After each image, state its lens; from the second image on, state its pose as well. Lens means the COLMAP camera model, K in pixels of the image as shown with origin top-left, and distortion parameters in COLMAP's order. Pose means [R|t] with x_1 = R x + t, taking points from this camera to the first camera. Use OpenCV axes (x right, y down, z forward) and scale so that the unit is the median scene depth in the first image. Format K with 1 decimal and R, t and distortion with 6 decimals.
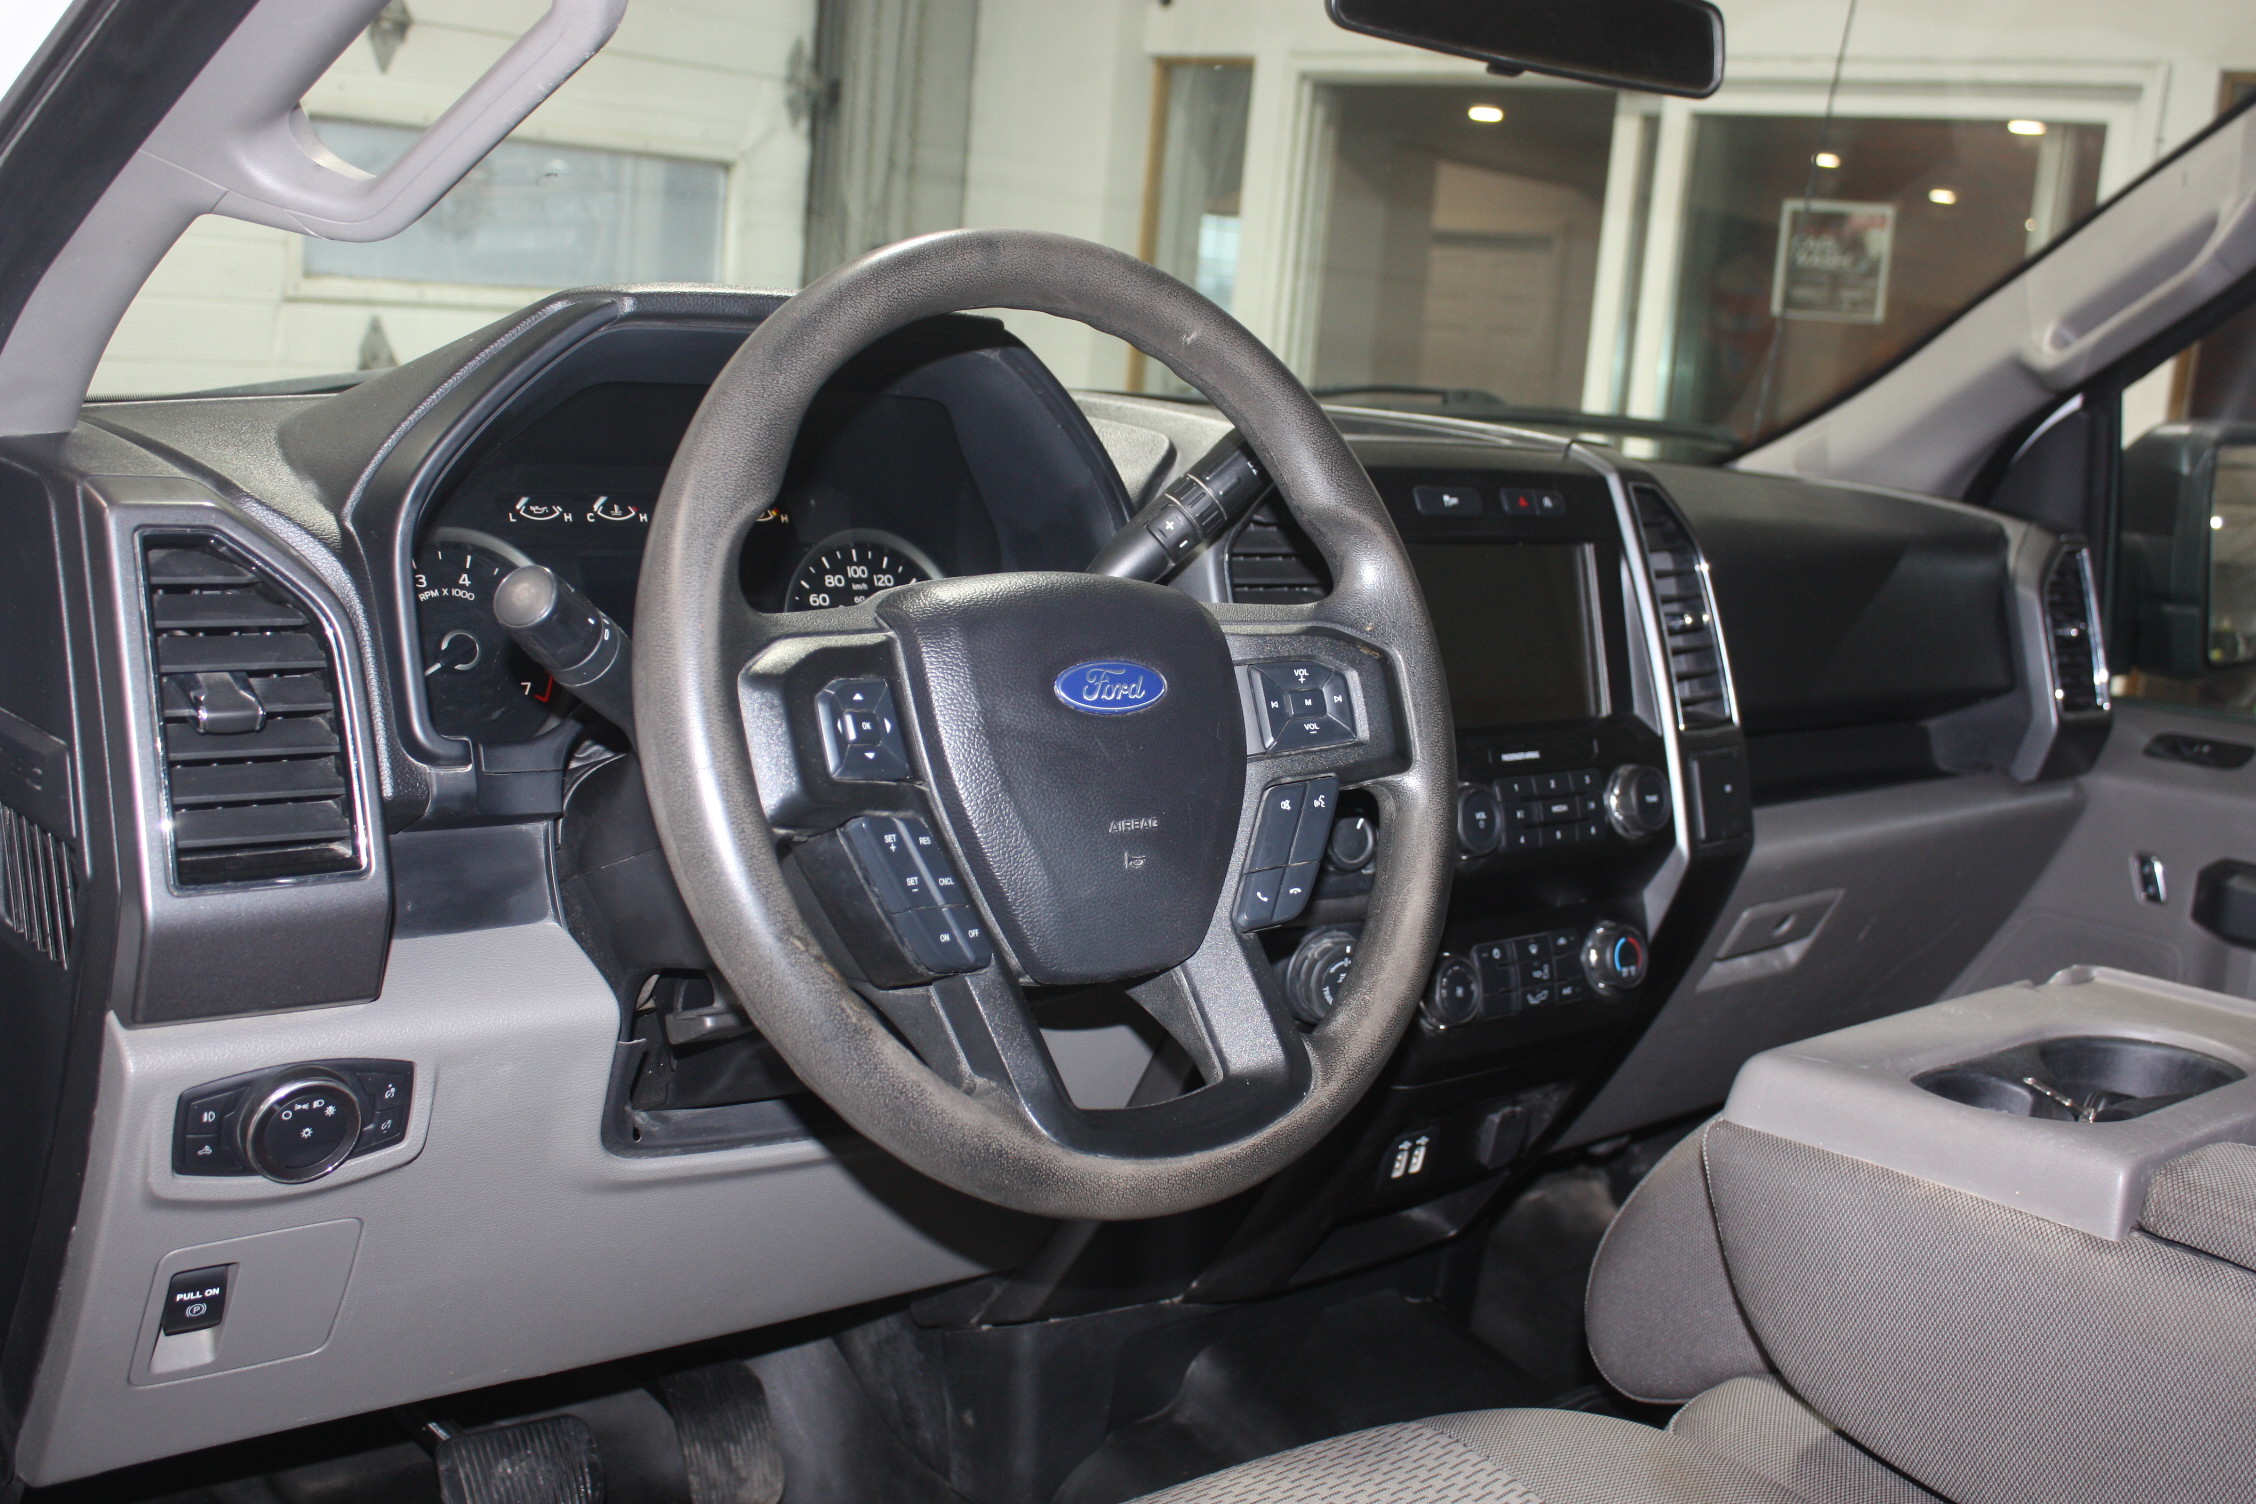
lens RADIAL K [[2423.8, 0, 1130.0], [0, 2423.8, 752.6], [0, 0, 1]] dist [-0.019394, 0.000000]
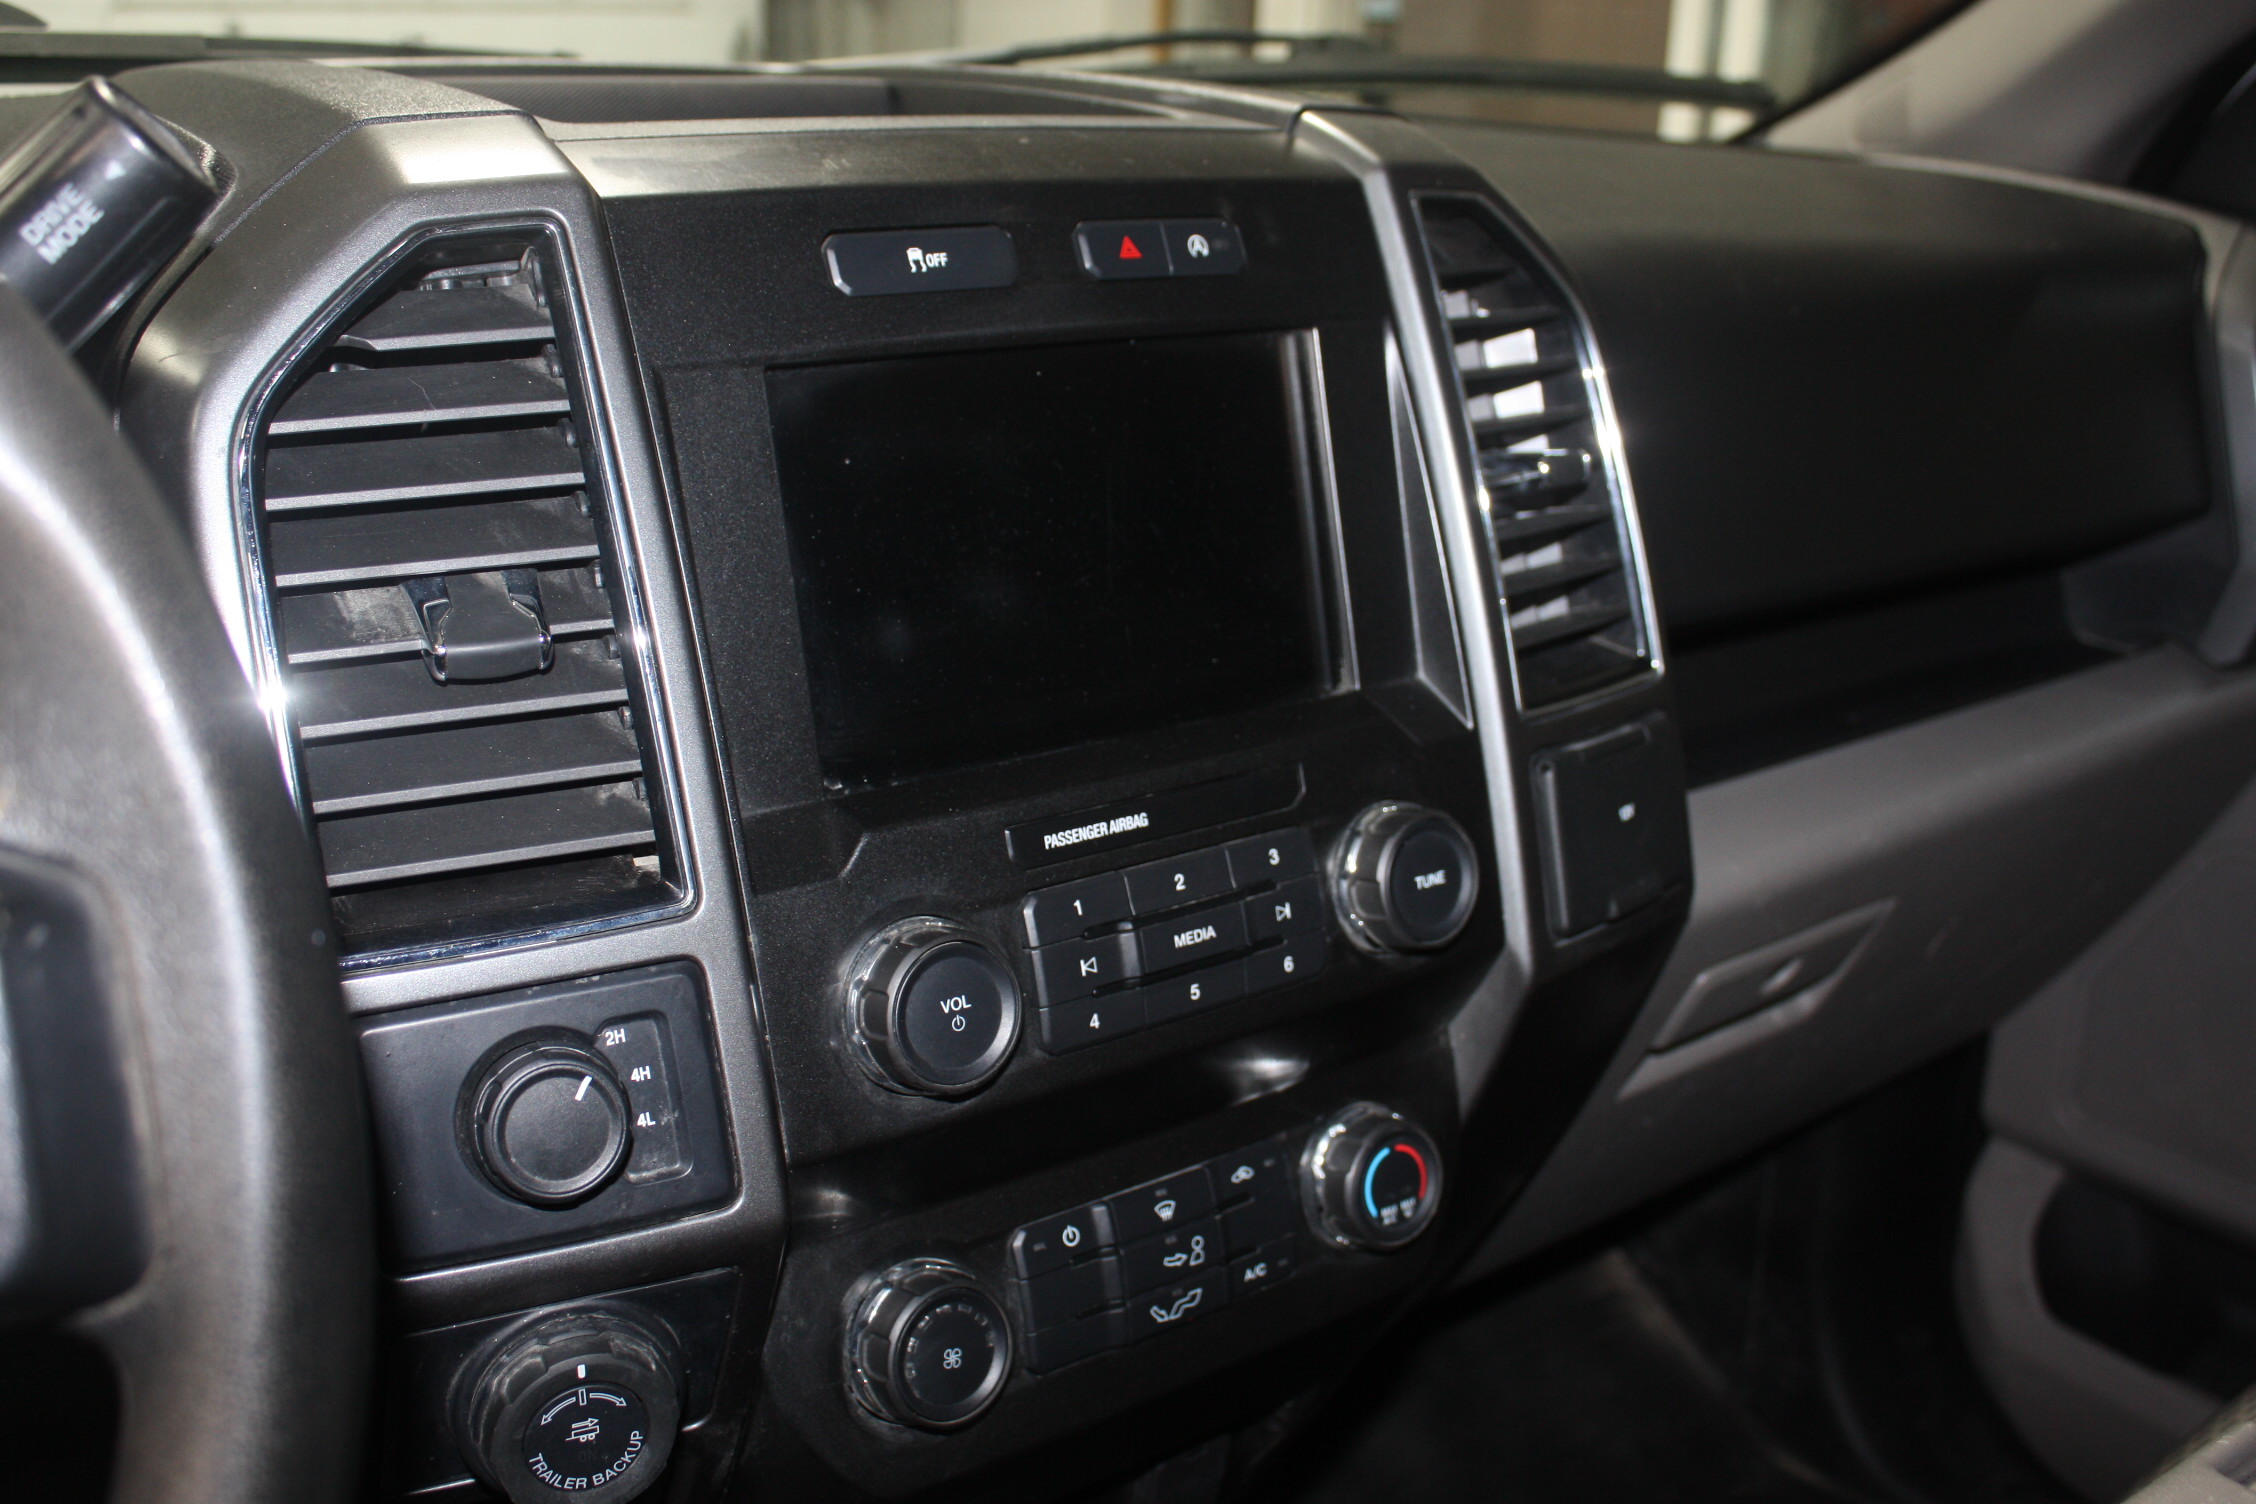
lens RADIAL K [[2208.8, 0, 1127.6], [0, 2208.8, 754.0], [0, 0, 1]] dist [-0.064995, 0.000000]
pose [[0.994922, -0.016667, -0.099261, 0.194048], [0.031263, 0.988589, 0.147359, -0.068196], [0.095672, -0.149714, 0.984090, 0.558756]]
